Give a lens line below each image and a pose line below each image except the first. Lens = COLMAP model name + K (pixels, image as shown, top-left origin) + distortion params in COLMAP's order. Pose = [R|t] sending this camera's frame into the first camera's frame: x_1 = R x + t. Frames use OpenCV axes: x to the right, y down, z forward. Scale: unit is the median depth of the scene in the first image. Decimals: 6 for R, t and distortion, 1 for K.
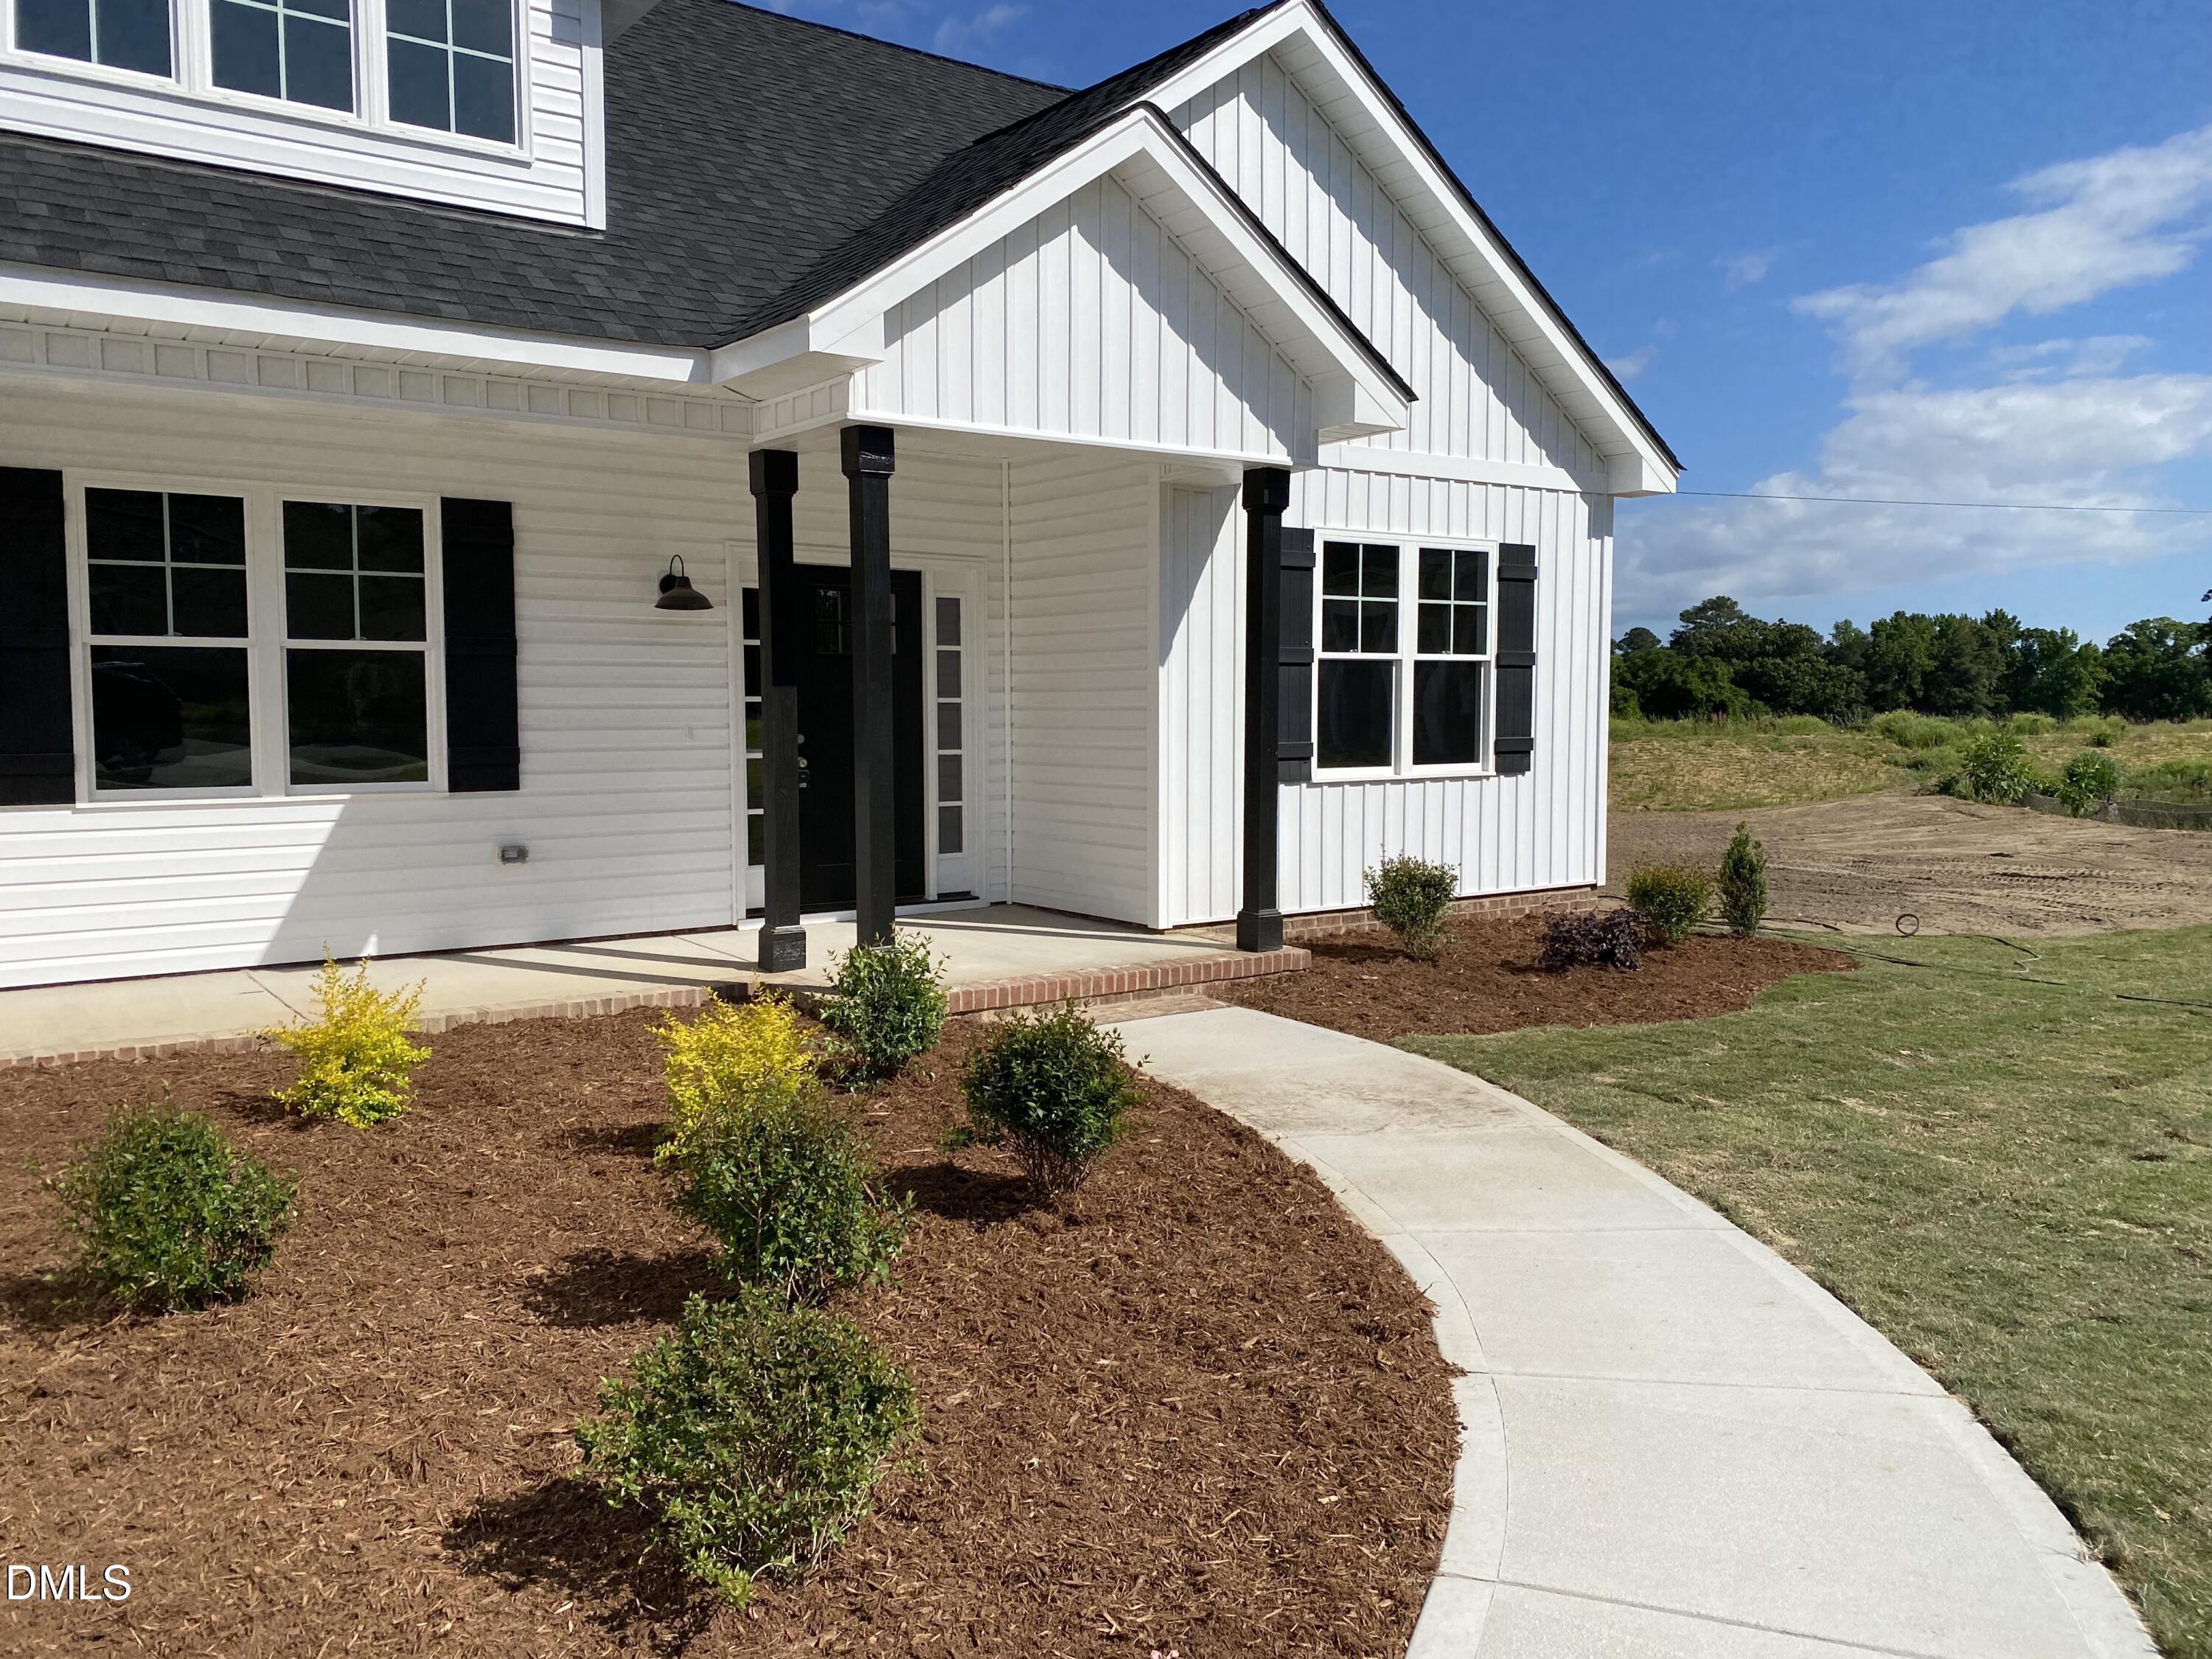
lens RADIAL K [[1683.6, 0, 1103.3], [0, 1683.6, 822.8], [0, 0, 1]] dist [0.013682, -0.008648]
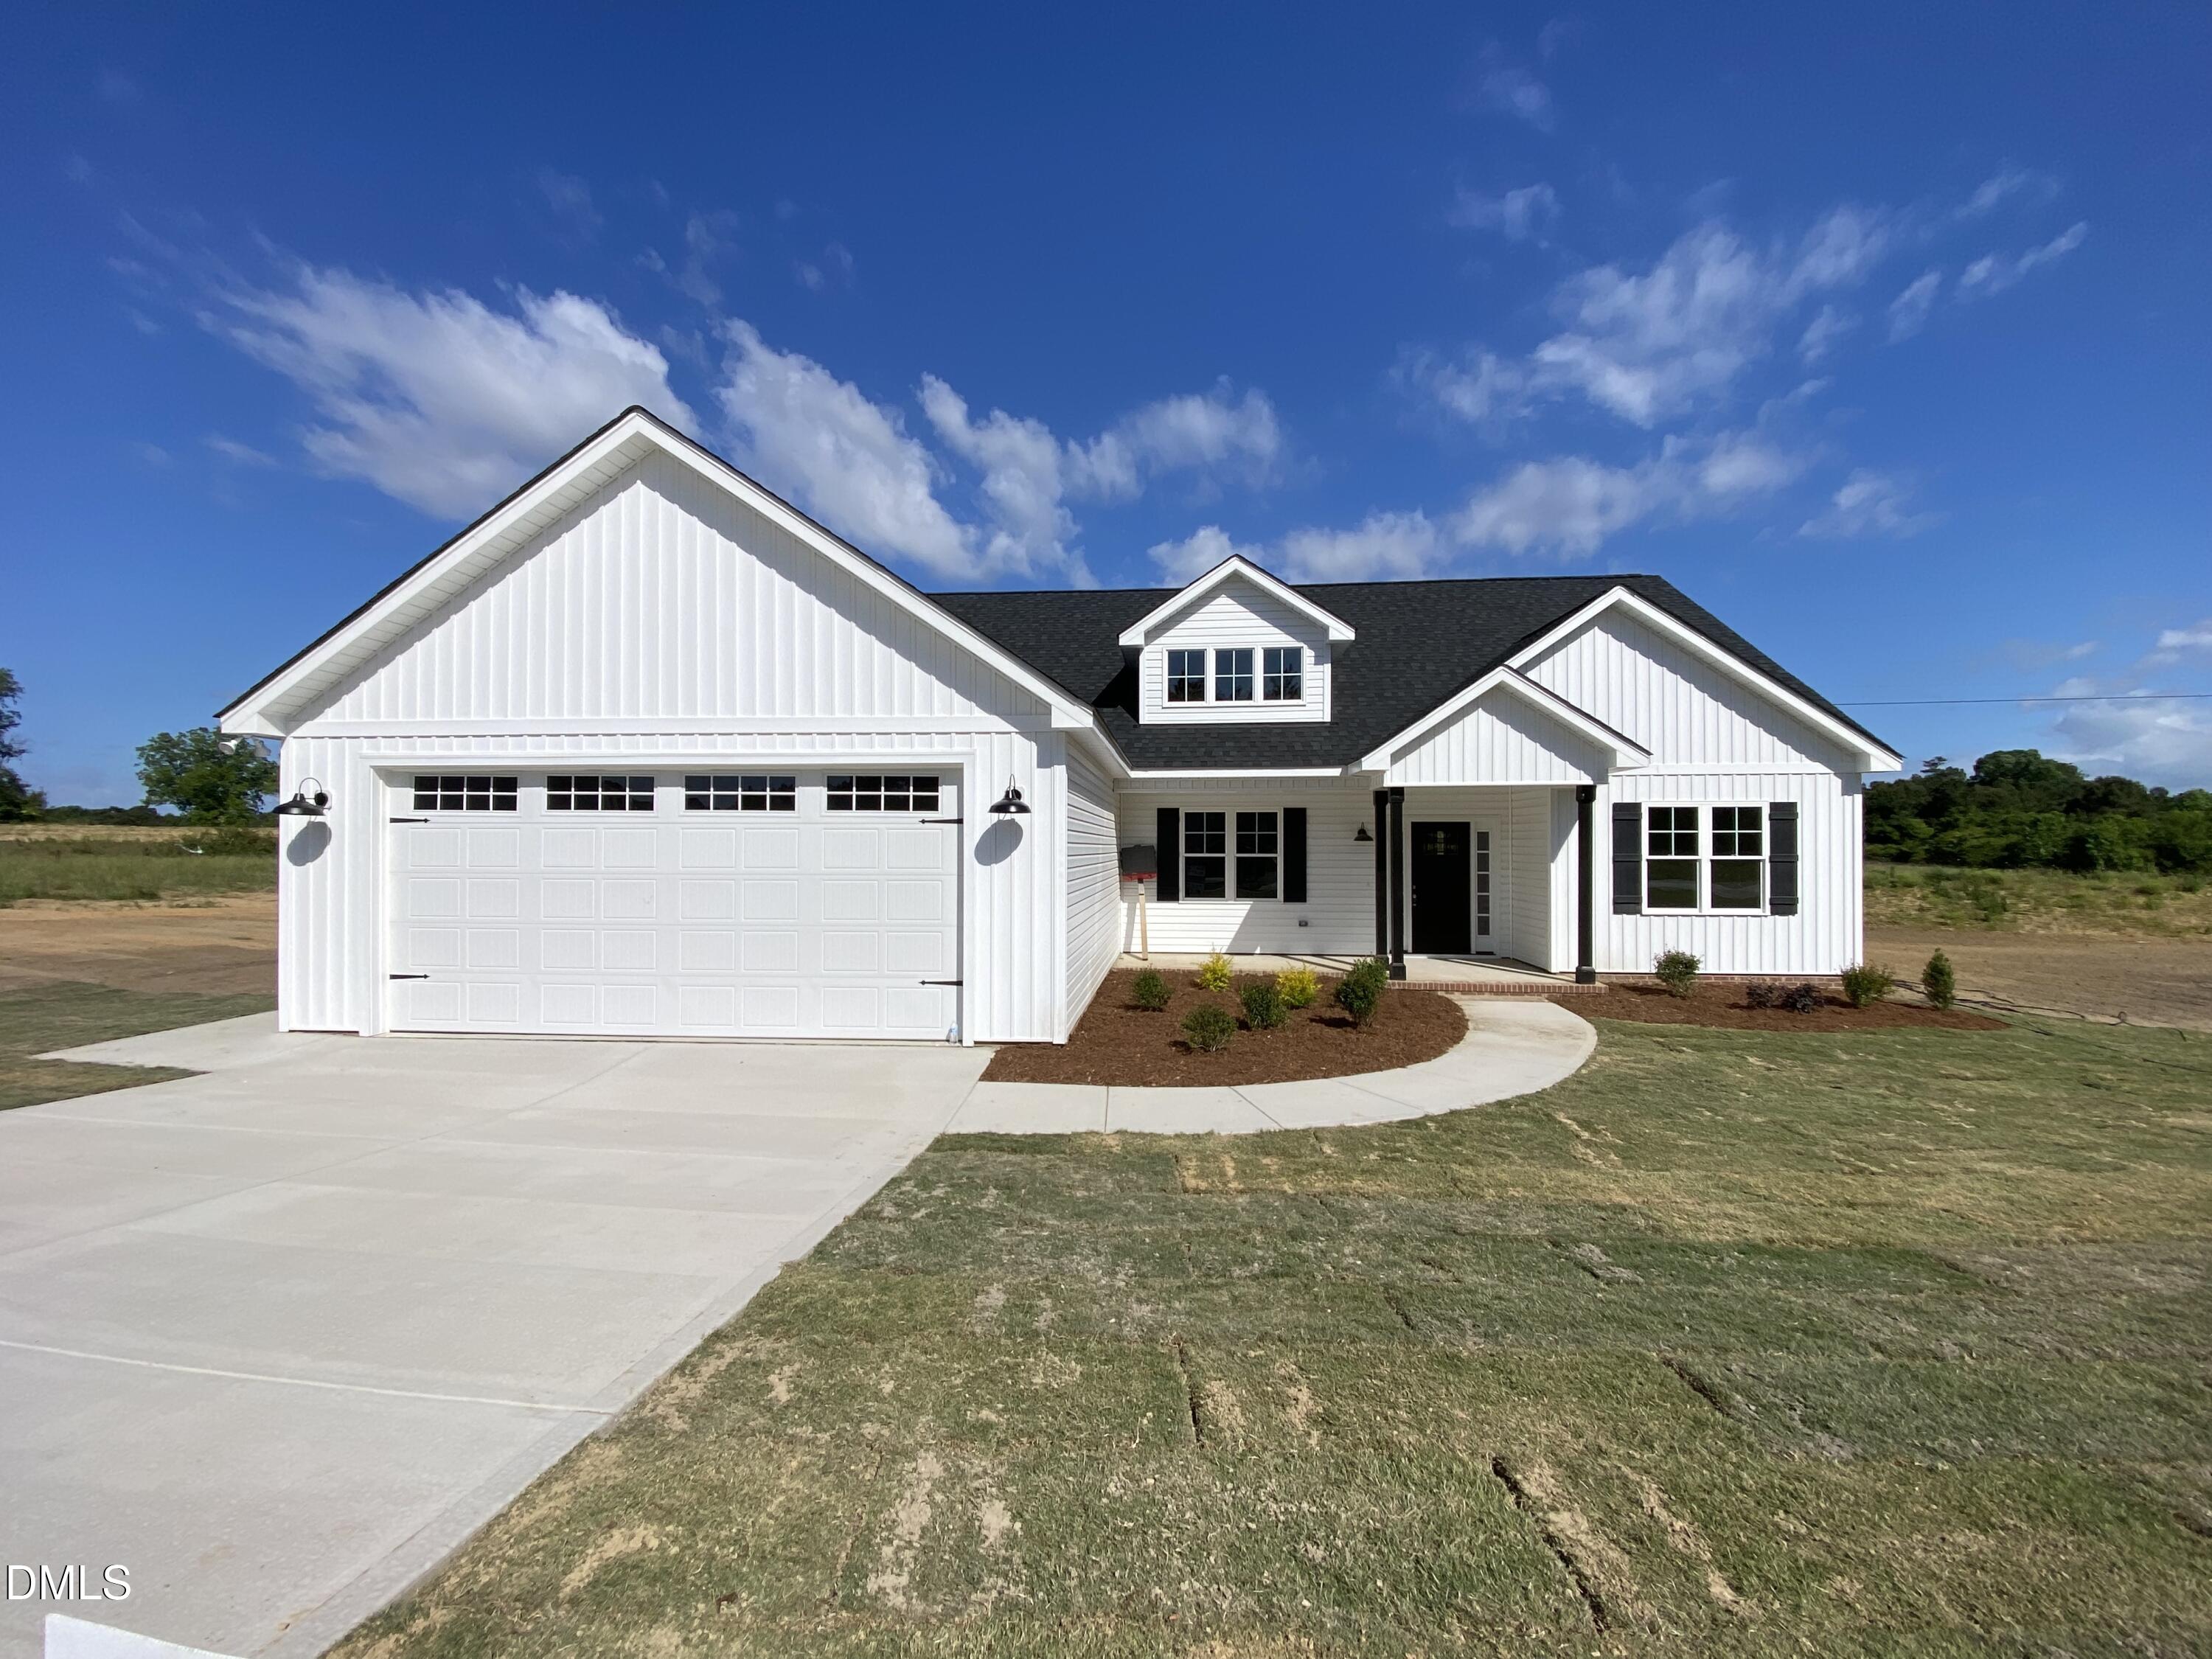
lens RADIAL K [[889.2, 0, 1100.8], [0, 889.2, 836.6], [0, 0, 1]] dist [0.000132, -0.000047]
pose [[0.749774, -0.003958, -0.661682, 0.394800], [-0.049981, 0.996787, -0.062598, -0.018100], [0.659803, 0.080006, 0.747167, -0.397642]]
